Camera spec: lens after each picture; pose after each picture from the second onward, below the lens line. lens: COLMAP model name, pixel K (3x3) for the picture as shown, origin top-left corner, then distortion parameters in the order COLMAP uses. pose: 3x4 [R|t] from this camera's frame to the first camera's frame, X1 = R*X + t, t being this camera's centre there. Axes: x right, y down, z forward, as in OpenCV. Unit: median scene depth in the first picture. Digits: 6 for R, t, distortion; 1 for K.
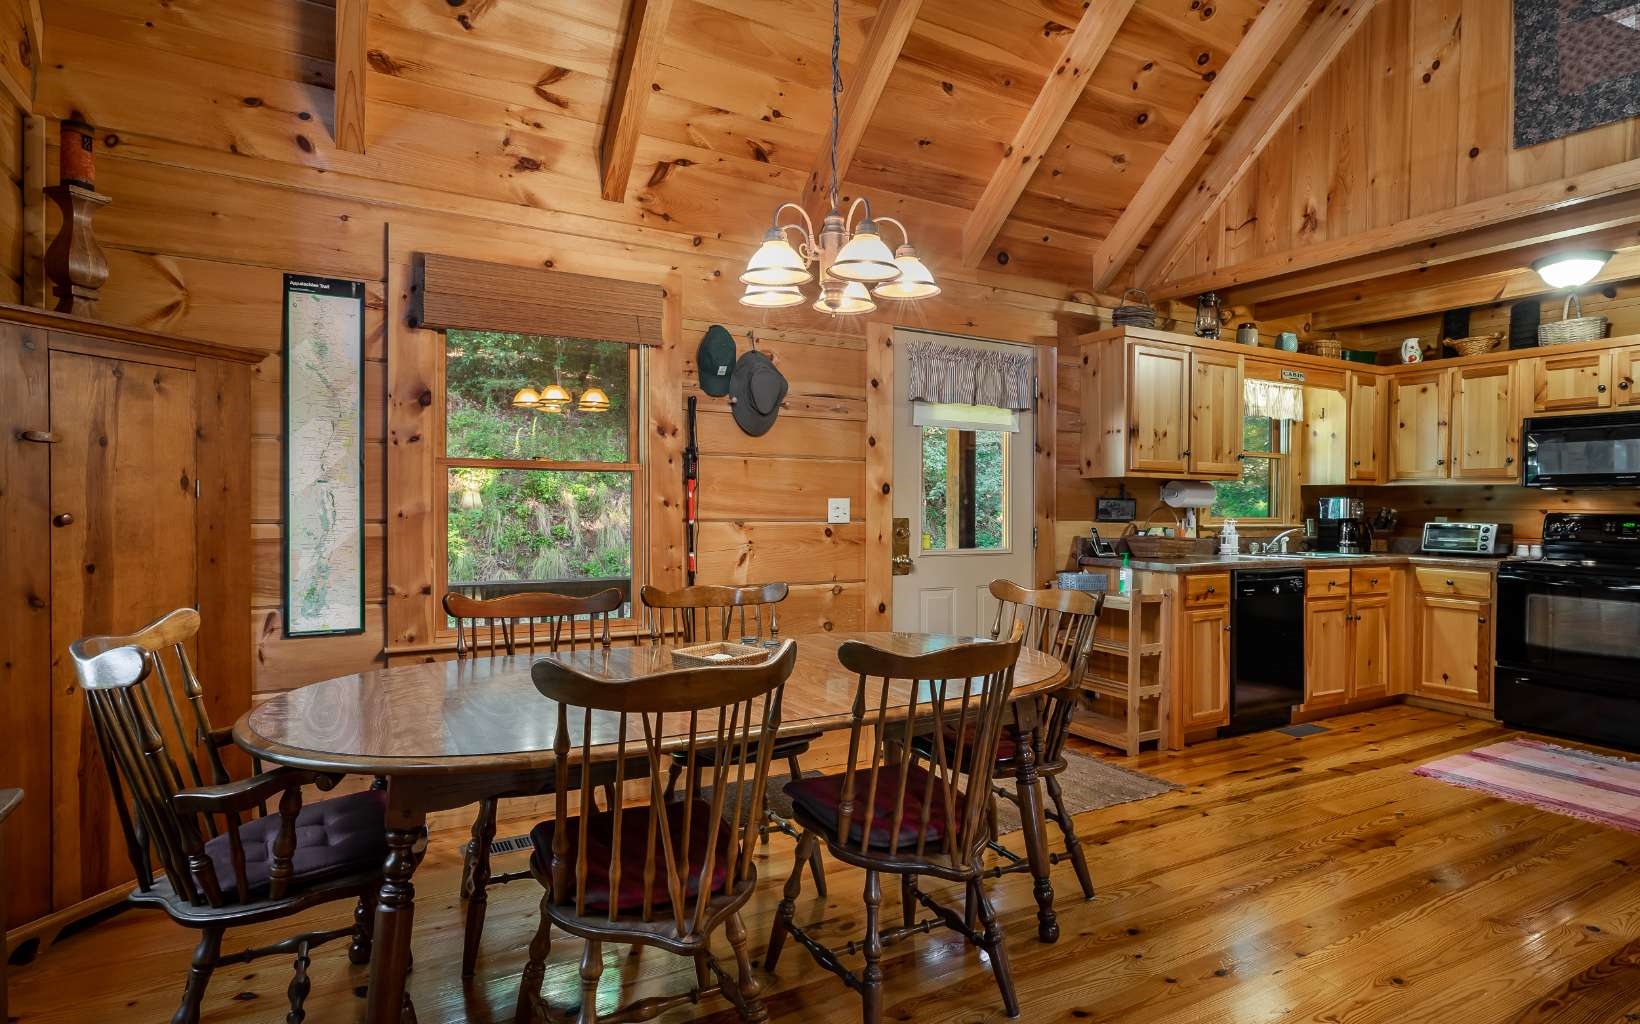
lens RADIAL K [[811.7, 0, 820.0], [0, 811.7, 512.0], [0, 0, 1]] dist [-0.038094, 0.020667]
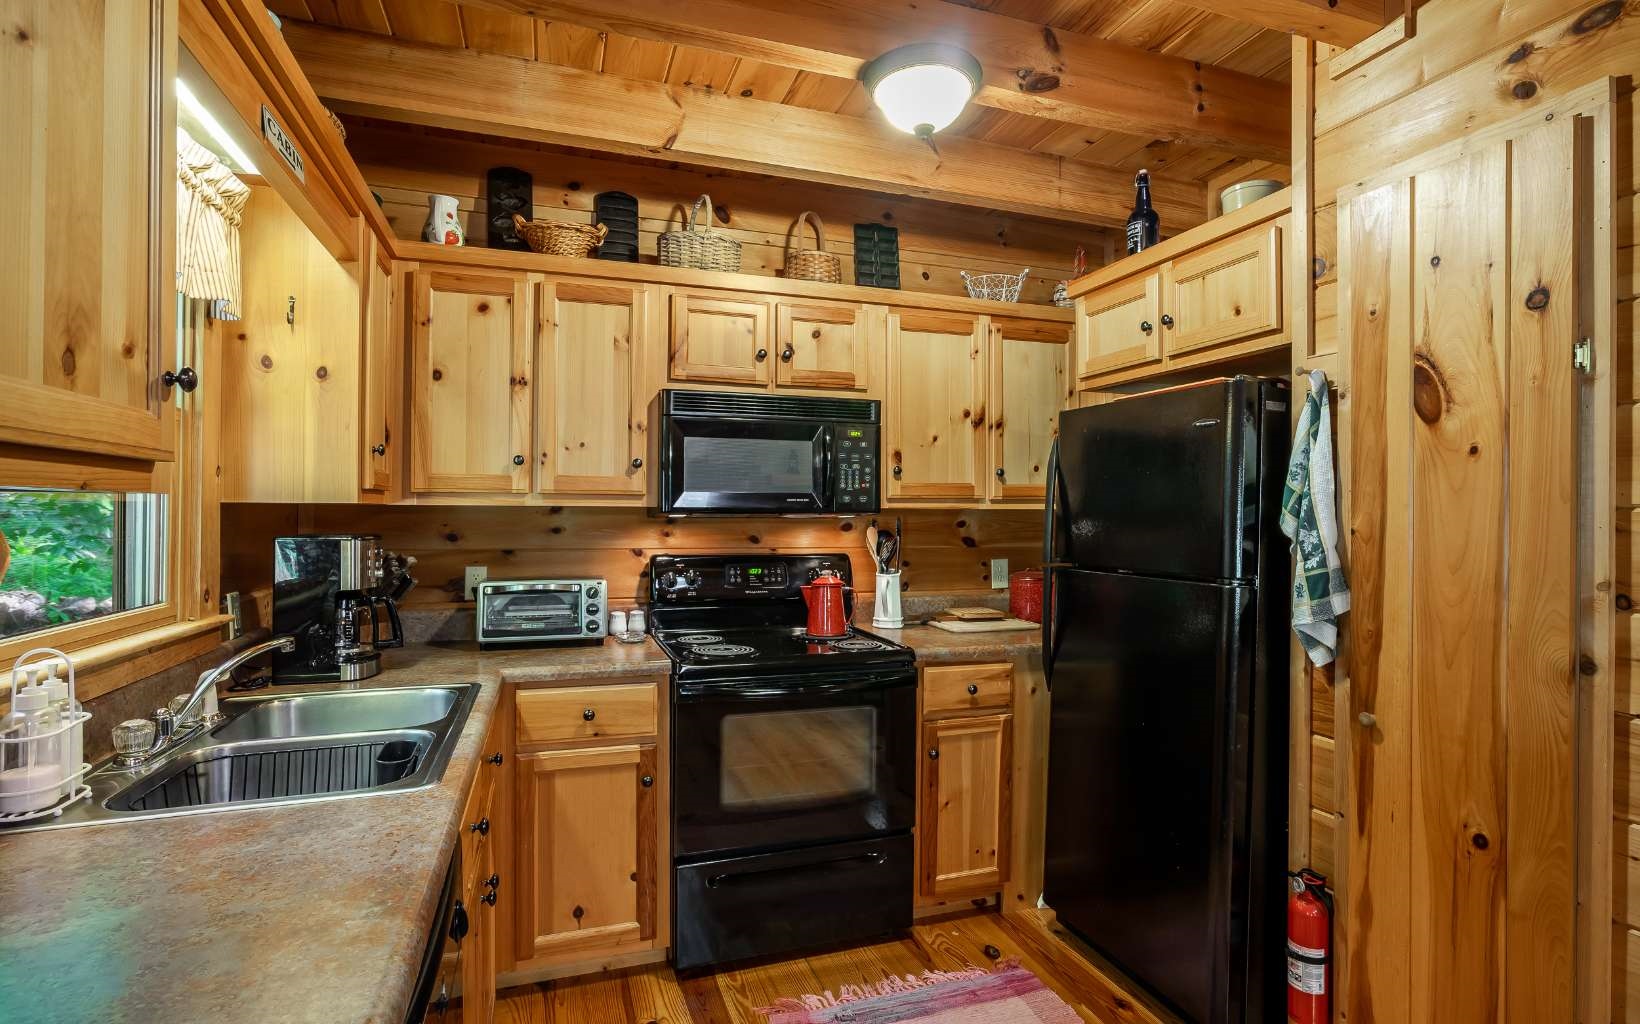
lens RADIAL K [[811.7, 0, 820.0], [0, 811.7, 512.0], [0, 0, 1]] dist [-0.038094, 0.020667]
pose [[0.166975, -0.006223, 0.985941, 0.343791], [0.007534, 0.999959, 0.005036, -0.033940], [-0.985932, 0.006588, 0.167015, 0.792185]]
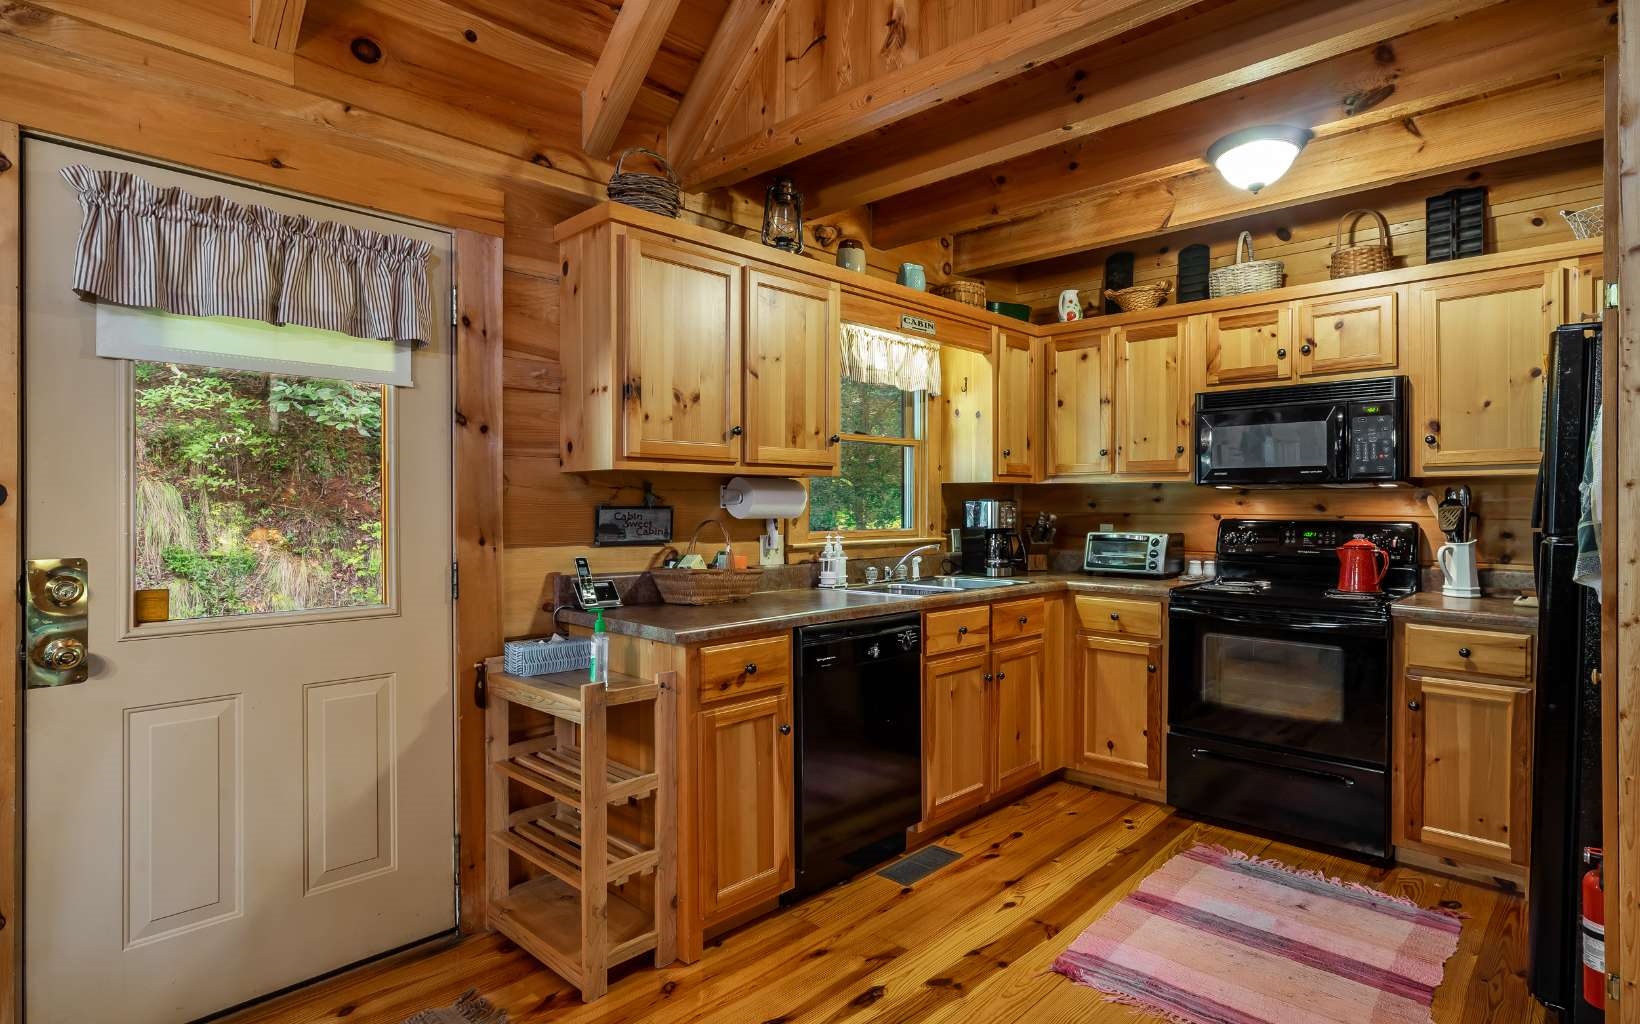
lens RADIAL K [[811.7, 0, 820.0], [0, 811.7, 512.0], [0, 0, 1]] dist [-0.038094, 0.020667]
pose [[0.953986, -0.012646, 0.299586, 0.316417], [0.012039, 0.999920, 0.003872, -0.013411], [-0.299611, -0.000087, 0.954062, 0.382558]]
